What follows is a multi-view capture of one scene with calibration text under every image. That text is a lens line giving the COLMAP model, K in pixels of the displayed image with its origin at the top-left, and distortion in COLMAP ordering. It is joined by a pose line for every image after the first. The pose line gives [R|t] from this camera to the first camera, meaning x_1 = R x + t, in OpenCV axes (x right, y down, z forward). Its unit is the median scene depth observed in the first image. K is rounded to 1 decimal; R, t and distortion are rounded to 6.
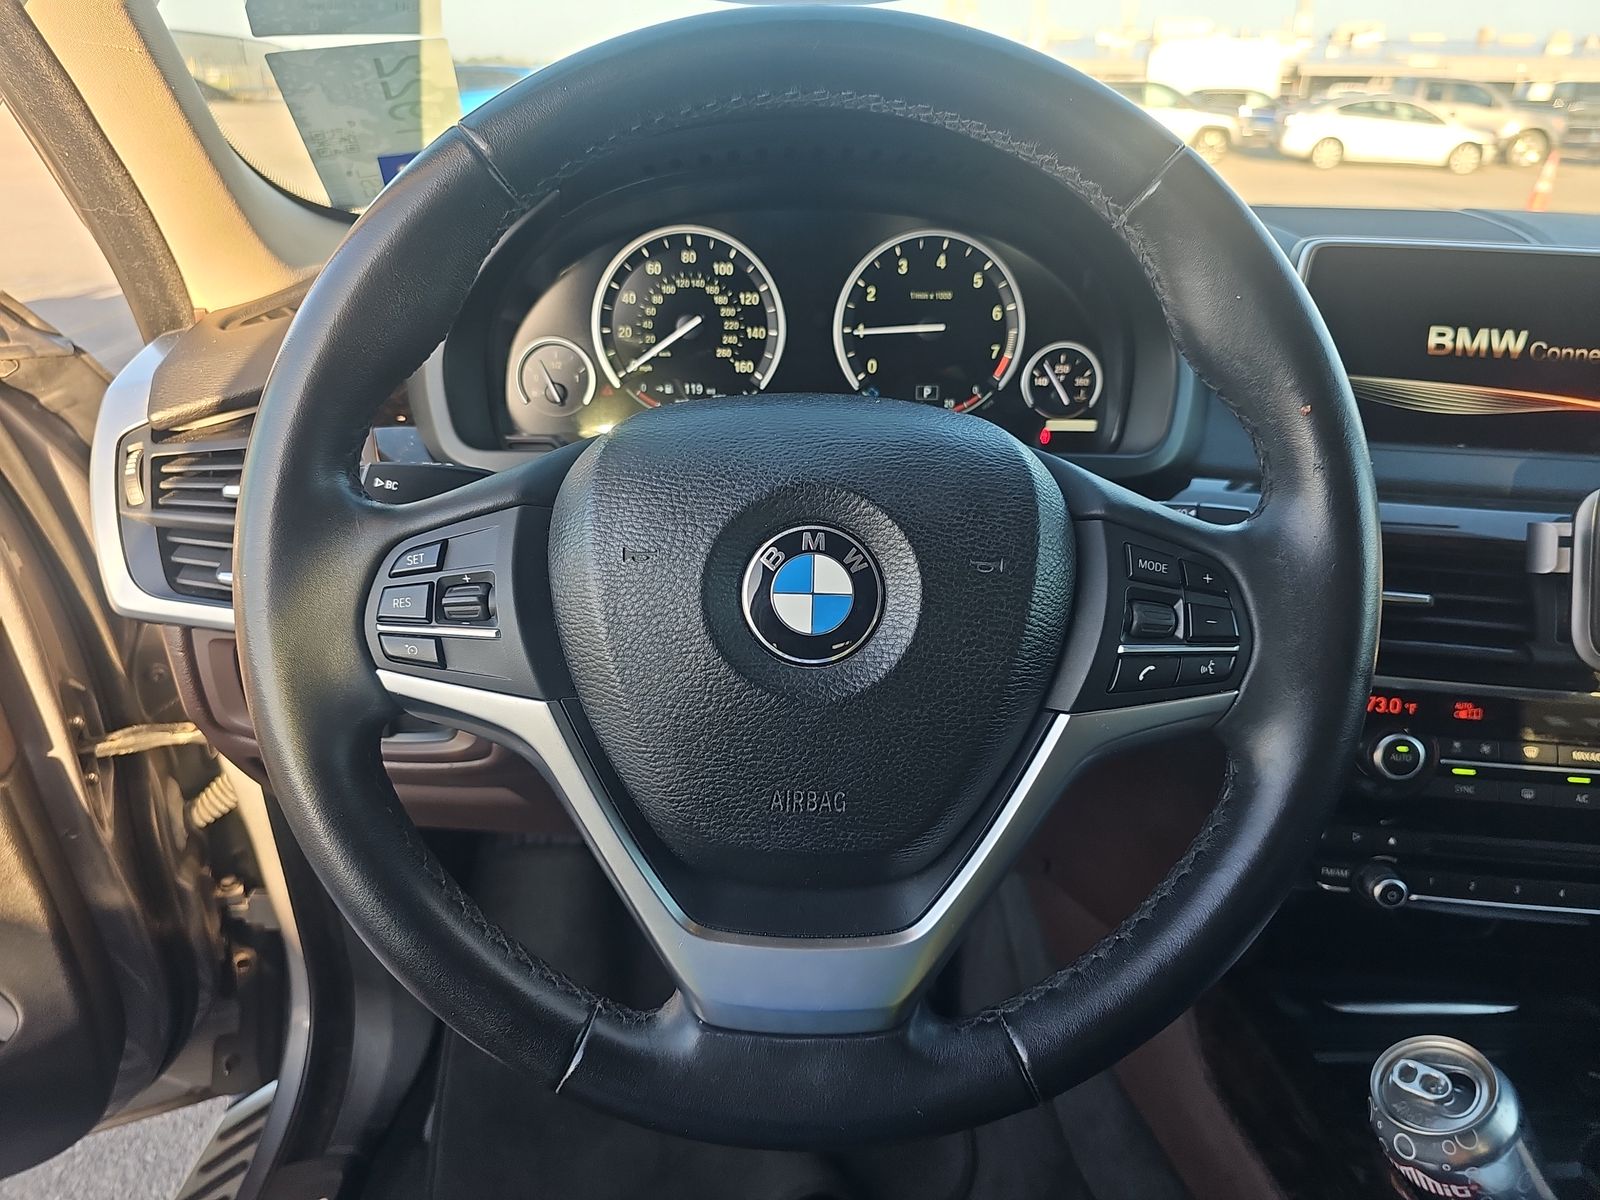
lens RADIAL K [[1002.8, 0, 792.6], [0, 1002.8, 598.9], [0, 0, 1]] dist [0.029263, -0.021760]
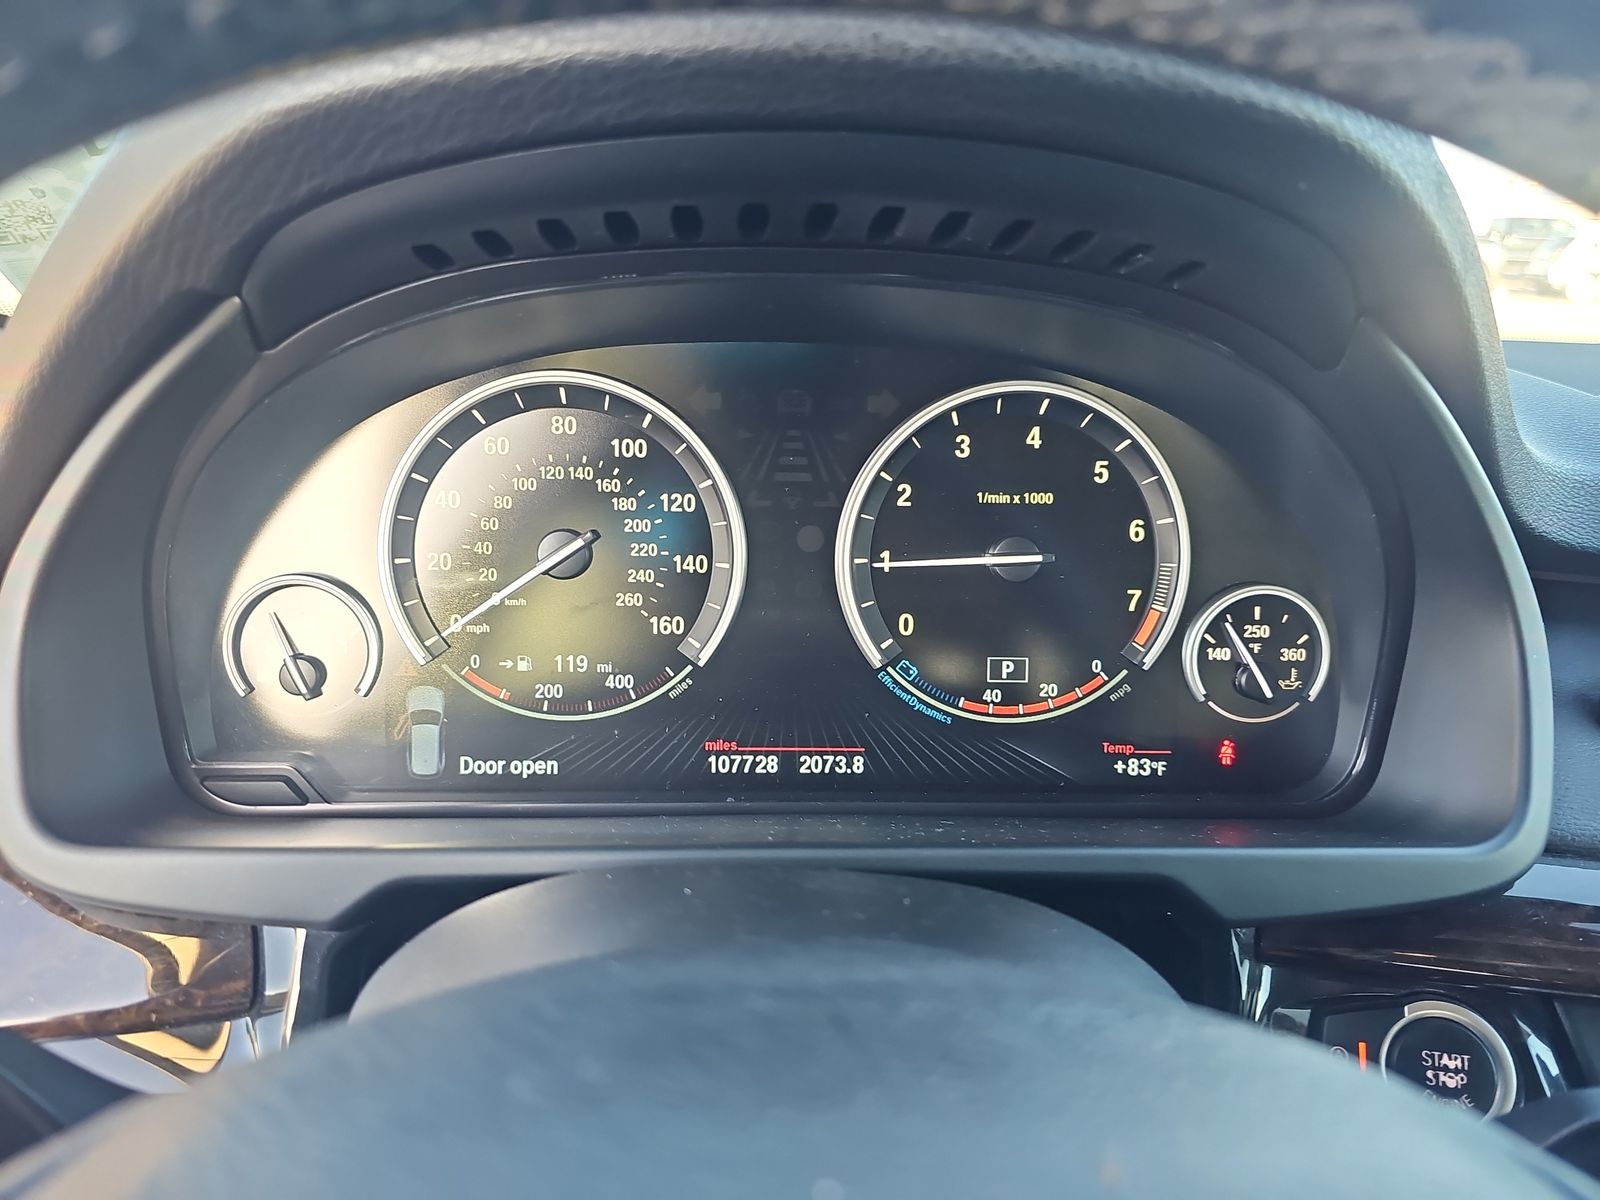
lens RADIAL K [[1002.8, 0, 791.7], [0, 1002.8, 604.6], [0, 0, 1]] dist [0.029263, -0.021760]
pose [[0.999566, 0.004250, 0.029142, 0.002033], [-0.001356, 0.995126, -0.098600, -0.193696], [-0.029419, 0.098517, 0.994700, 0.478498]]
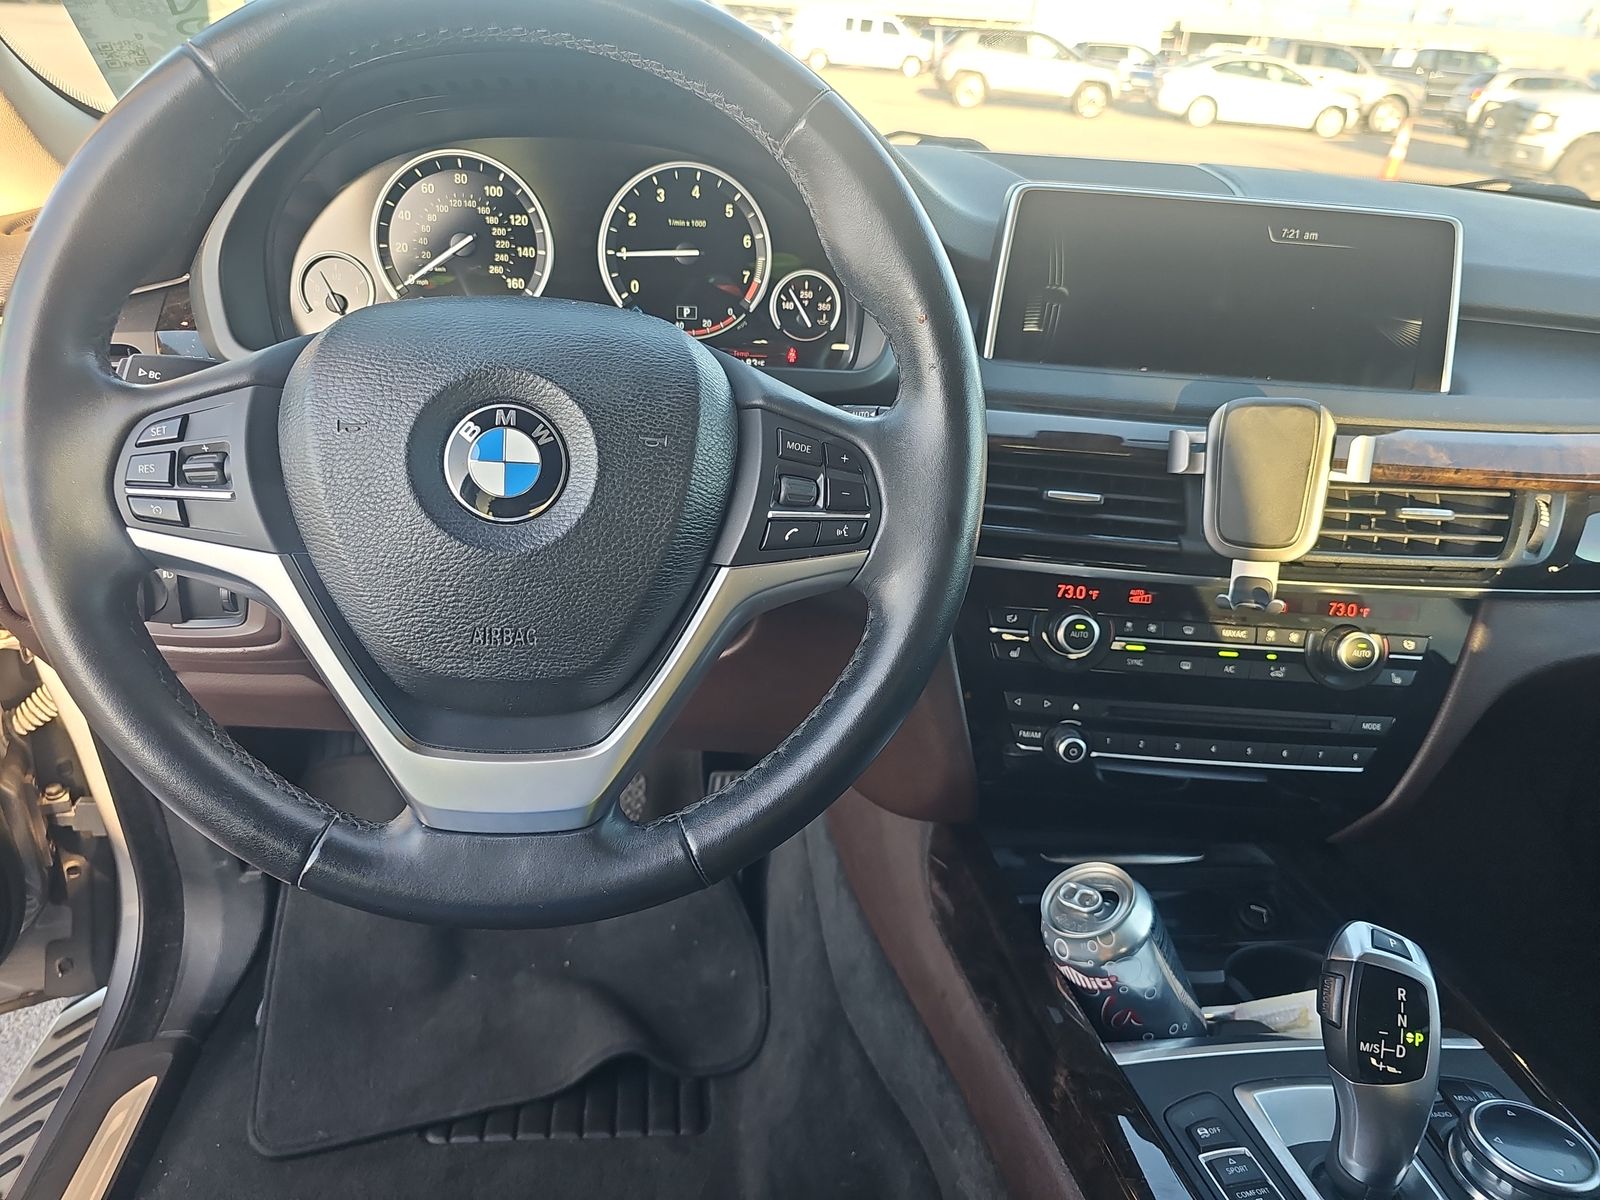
lens RADIAL K [[1002.8, 0, 767.1], [0, 1002.8, 601.0], [0, 0, 1]] dist [0.029263, -0.021760]
pose [[0.996343, -0.000424, 0.085443, 0.132226], [-0.004025, 0.998645, 0.051889, 0.055808], [-0.085349, -0.052043, 0.994991, -0.129682]]
